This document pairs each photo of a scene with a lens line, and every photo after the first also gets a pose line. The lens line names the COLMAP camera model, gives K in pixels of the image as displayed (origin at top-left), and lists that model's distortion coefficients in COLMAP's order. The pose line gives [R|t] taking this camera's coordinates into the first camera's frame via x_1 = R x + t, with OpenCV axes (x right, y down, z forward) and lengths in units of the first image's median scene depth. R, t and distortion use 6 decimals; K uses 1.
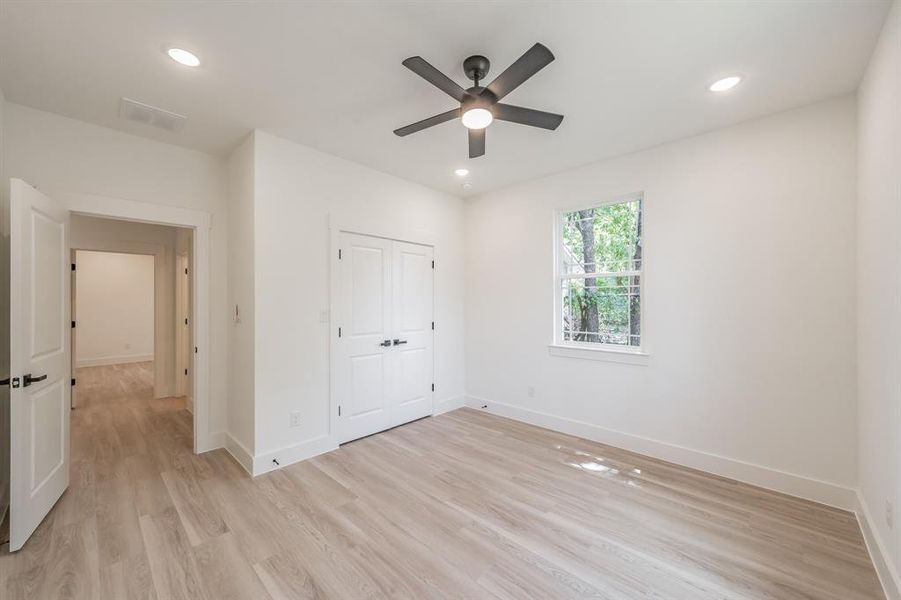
lens RADIAL K [[316.3, 0, 453.5], [0, 316.3, 297.8], [0, 0, 1]] dist [0.000184, -0.000004]
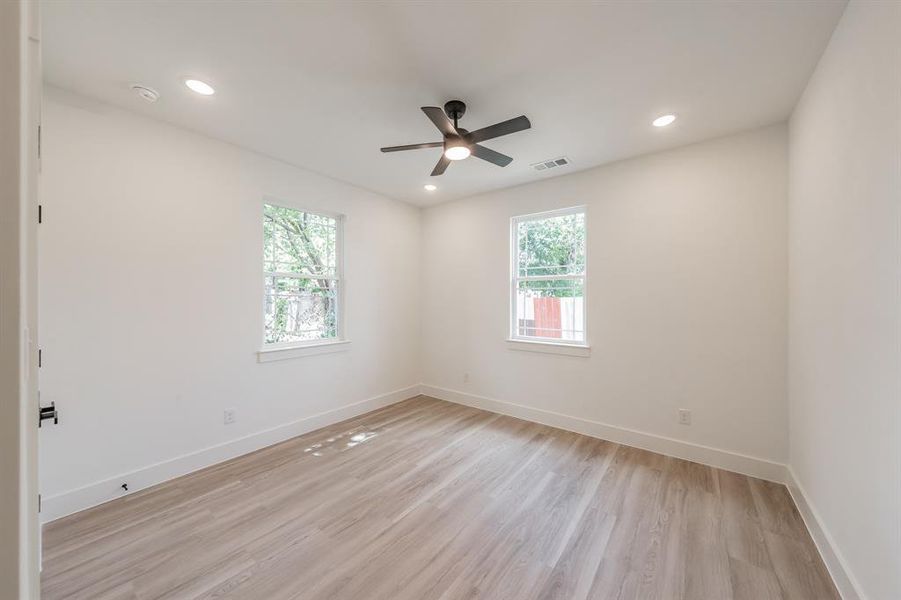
lens RADIAL K [[316.3, 0, 453.5], [0, 316.3, 297.8], [0, 0, 1]] dist [0.000184, -0.000004]
pose [[-0.051970, 0.006927, 0.998625, -0.794435], [-0.012843, 0.999889, -0.007604, 0.024743], [-0.998566, -0.013221, -0.051876, 0.772417]]
